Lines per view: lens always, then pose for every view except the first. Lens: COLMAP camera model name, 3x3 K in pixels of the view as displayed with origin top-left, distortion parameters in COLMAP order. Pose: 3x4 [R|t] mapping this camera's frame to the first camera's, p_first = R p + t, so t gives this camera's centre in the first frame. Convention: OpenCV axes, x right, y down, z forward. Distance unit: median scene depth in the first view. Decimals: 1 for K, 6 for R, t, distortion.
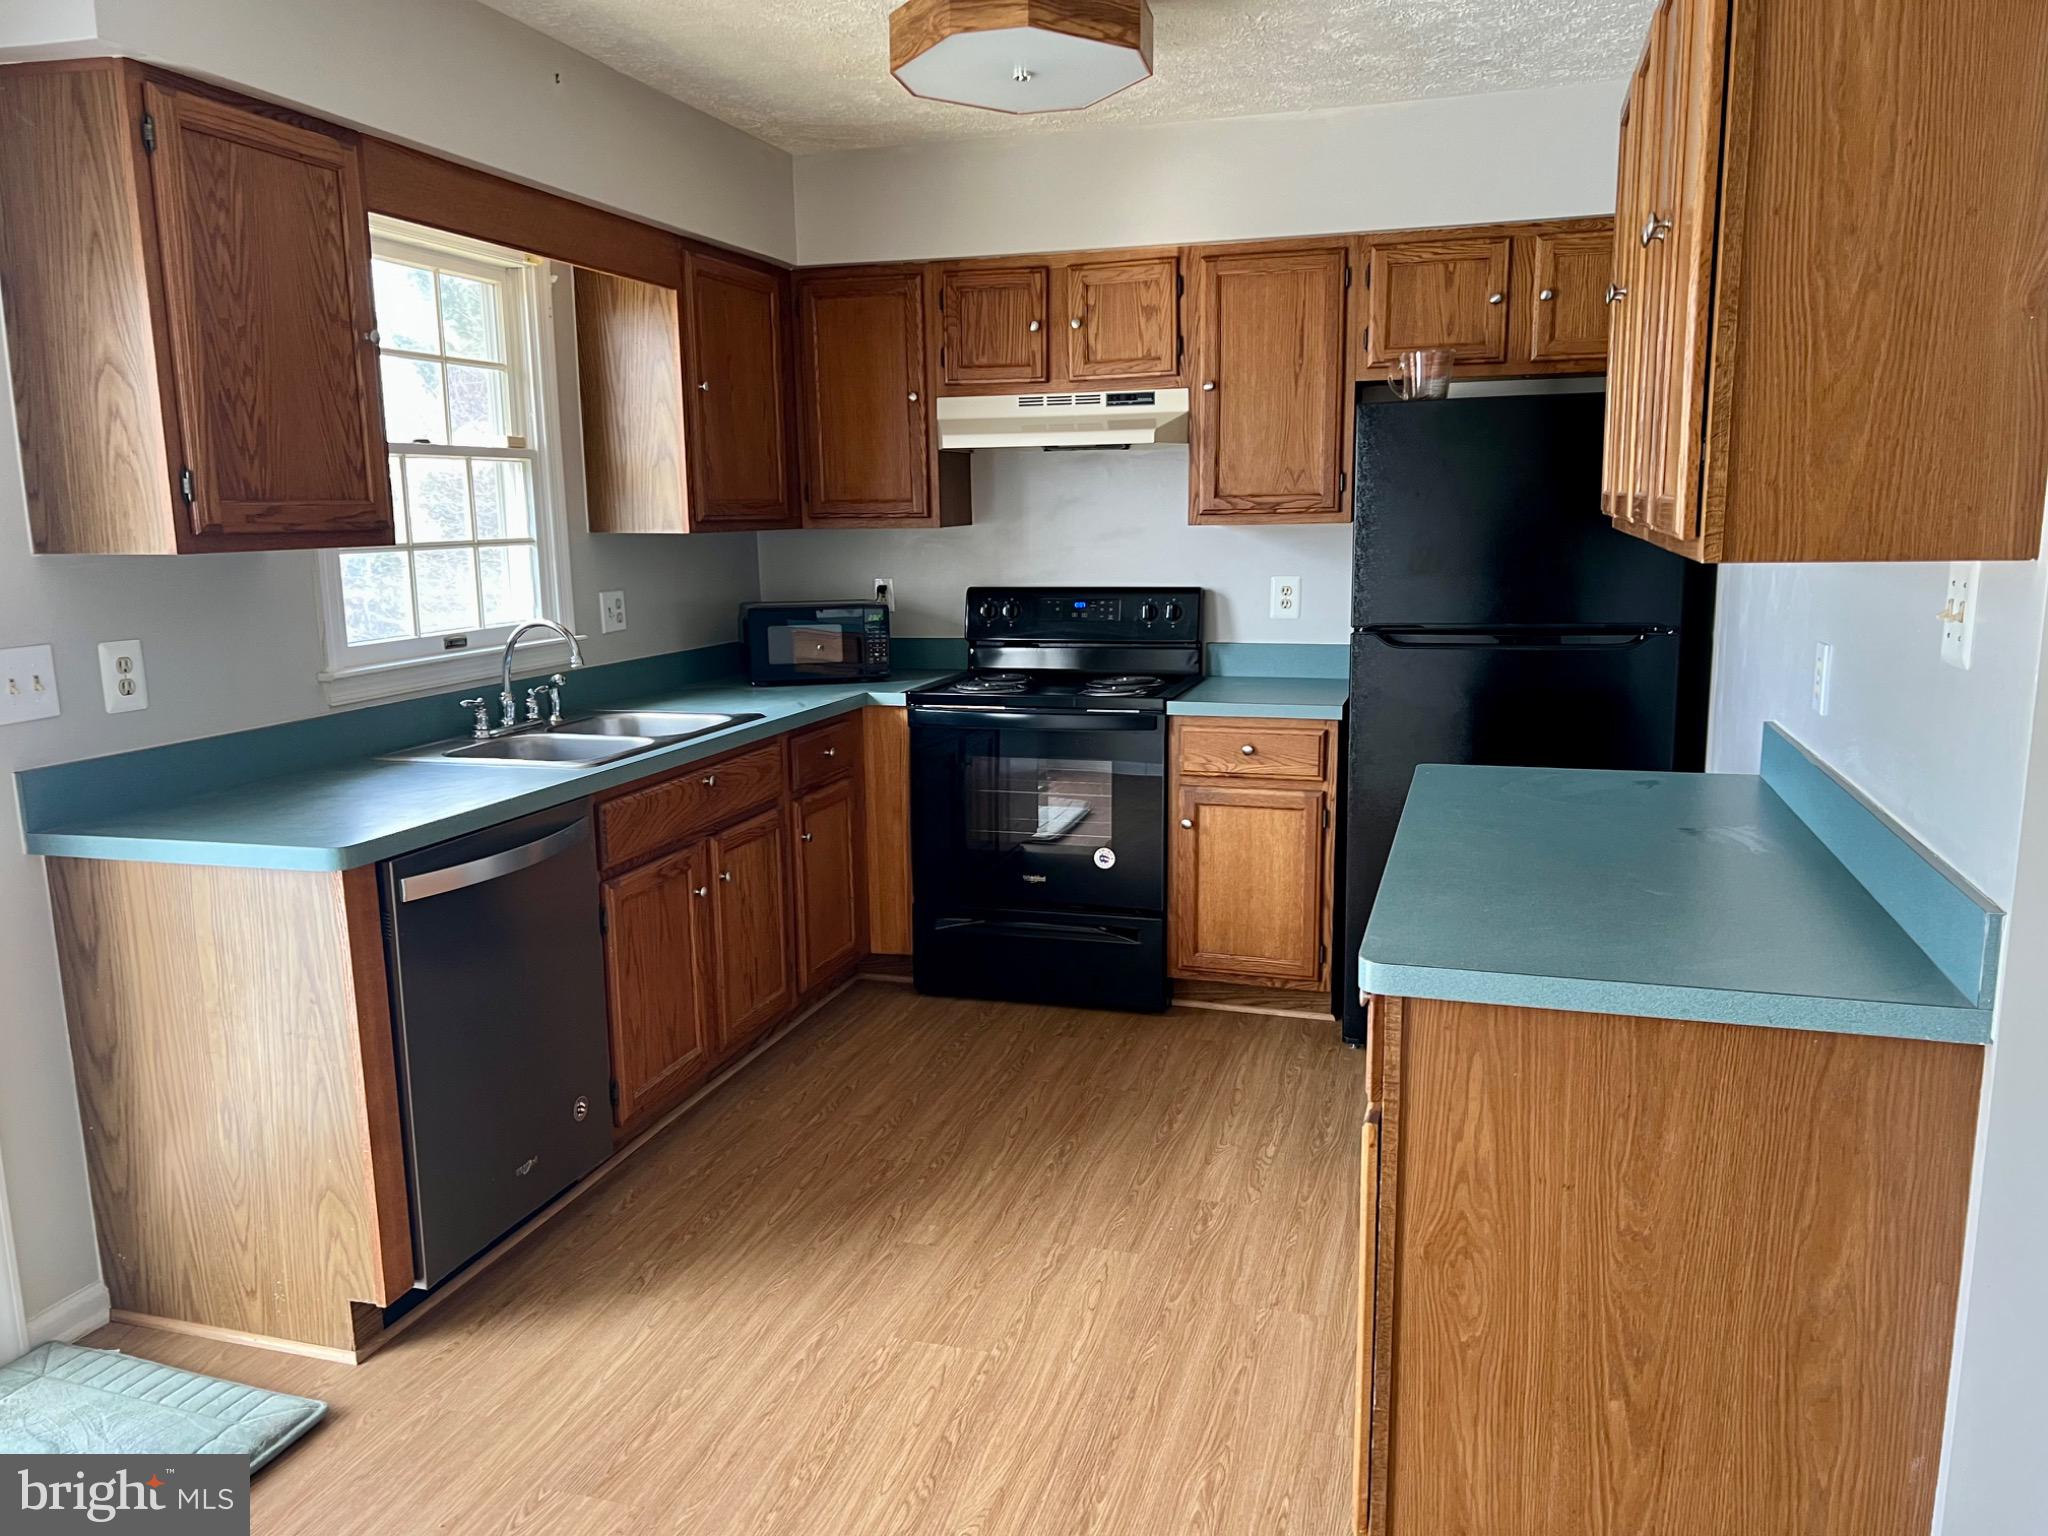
lens RADIAL K [[1531.2, 0, 1022.9], [0, 1531.2, 770.4], [0, 0, 1]] dist [0.056040, -0.051408]
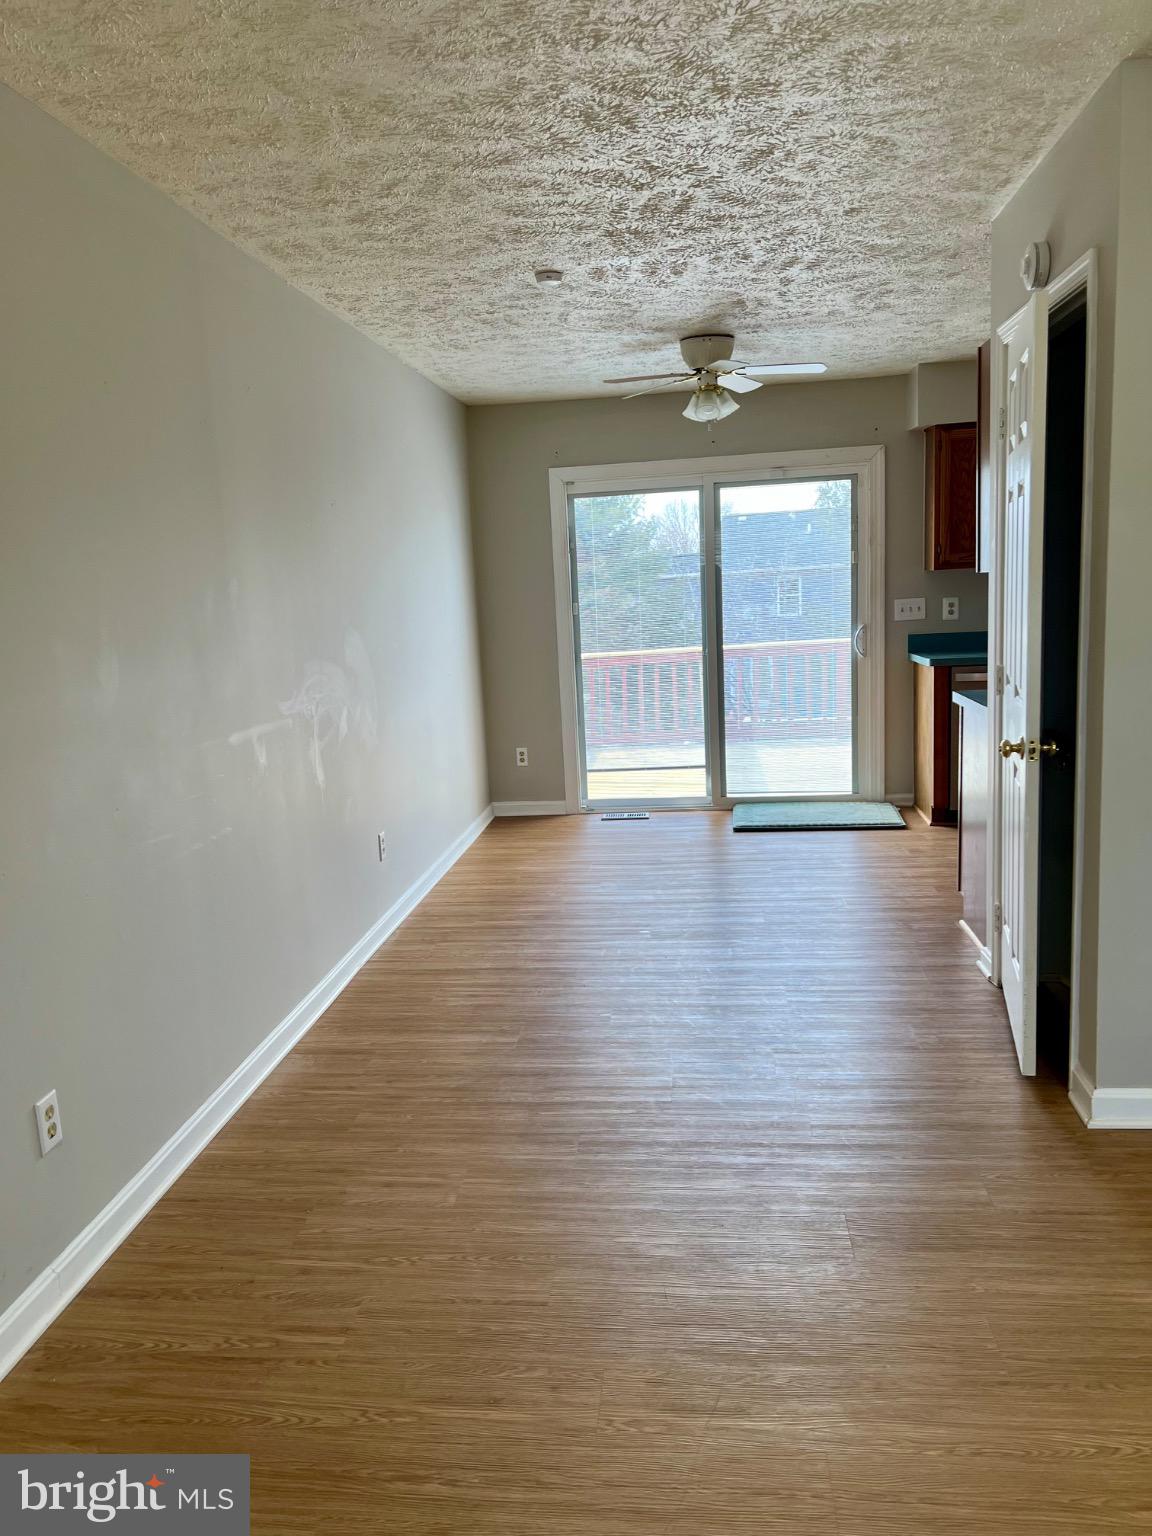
lens RADIAL K [[1148.4, 0, 573.9], [0, 1148.4, 769.3], [0, 0, 1]] dist [0.056040, -0.051408]
pose [[0.179048, 0.163541, -0.970153, 1.695458], [-0.117640, 0.982572, 0.143923, 0.013164], [0.976782, 0.088360, 0.195166, -0.191012]]
